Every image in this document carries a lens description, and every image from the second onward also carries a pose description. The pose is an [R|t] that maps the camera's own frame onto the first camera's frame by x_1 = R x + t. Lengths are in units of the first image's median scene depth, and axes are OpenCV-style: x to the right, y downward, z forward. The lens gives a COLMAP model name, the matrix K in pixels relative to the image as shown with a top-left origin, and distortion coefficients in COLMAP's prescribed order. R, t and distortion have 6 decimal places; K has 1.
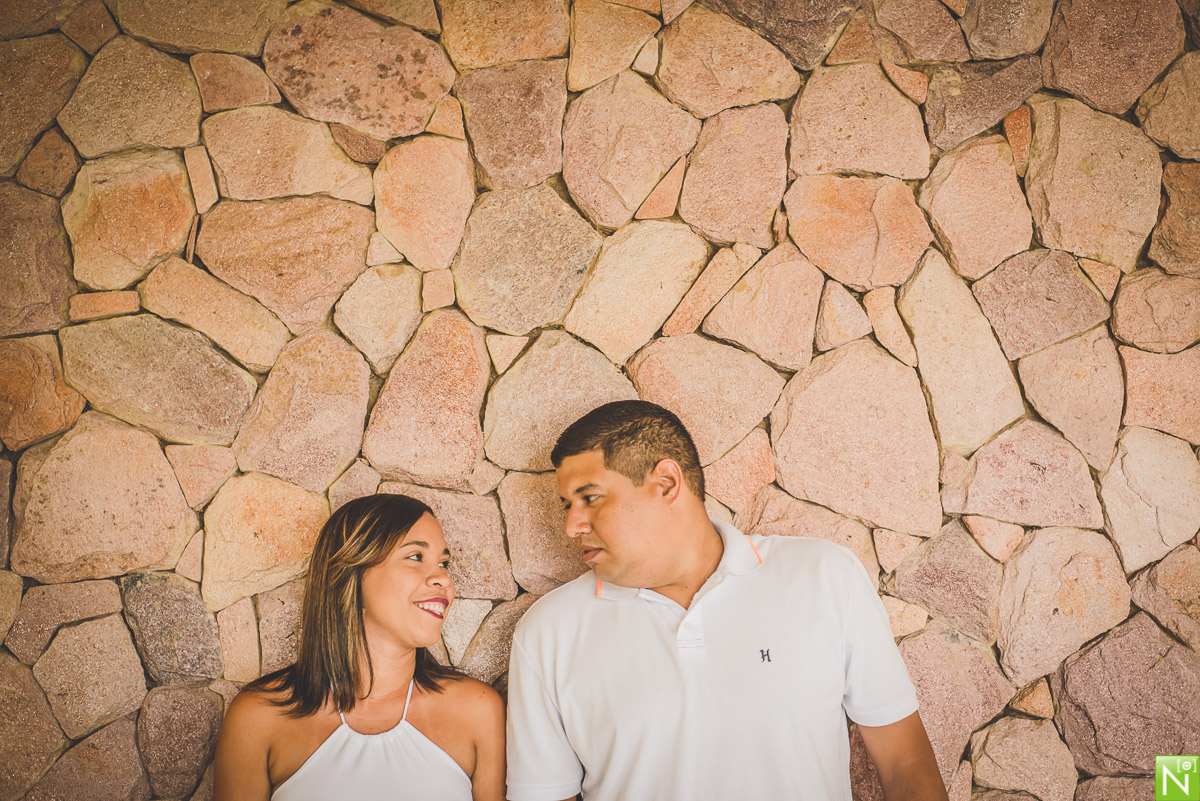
lens RADIAL K [[1734.0, 0, 600.9], [0, 1734.0, 403.4], [0, 0, 1]] dist [-0.020654, 0.000000]
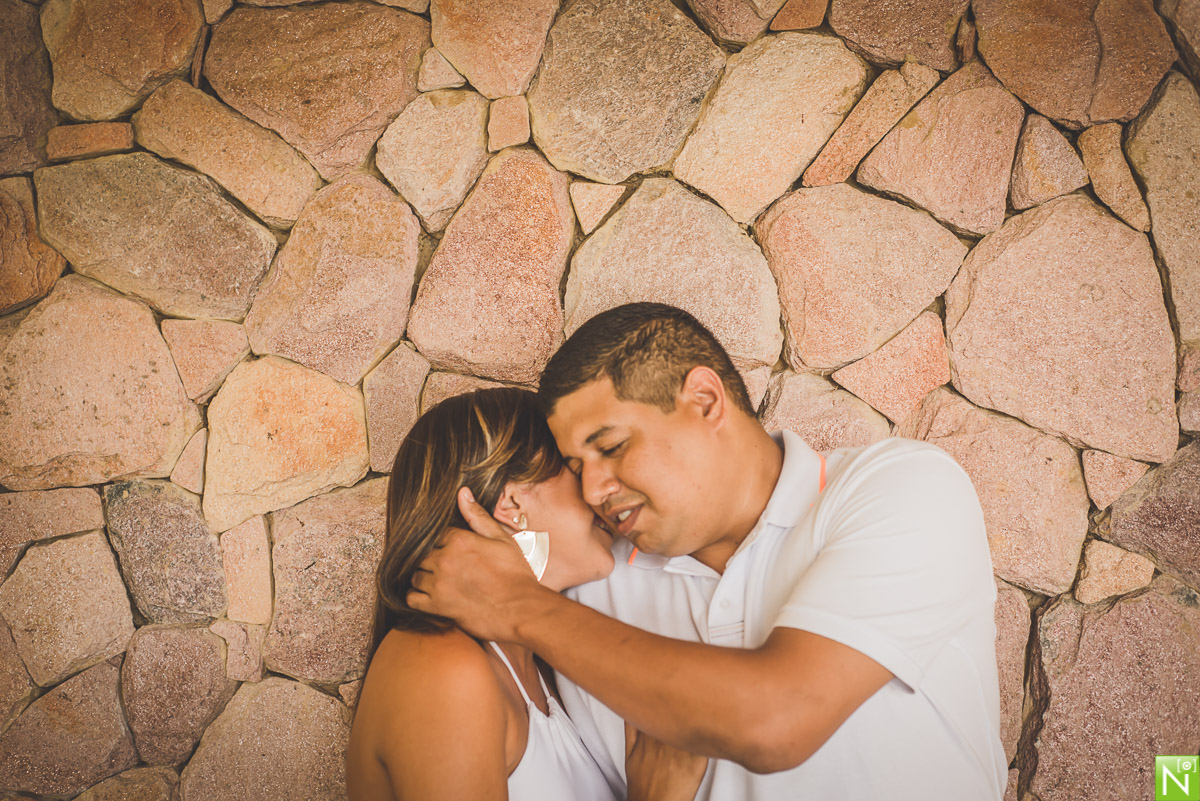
lens RADIAL K [[1734.0, 0, 599.5], [0, 1734.0, 397.8], [0, 0, 1]] dist [-0.020654, 0.000000]
pose [[0.992660, 0.023422, -0.118645, 0.039594], [-0.018717, 0.998999, 0.040619, 0.023951], [0.119477, -0.038100, 0.992106, 0.242005]]
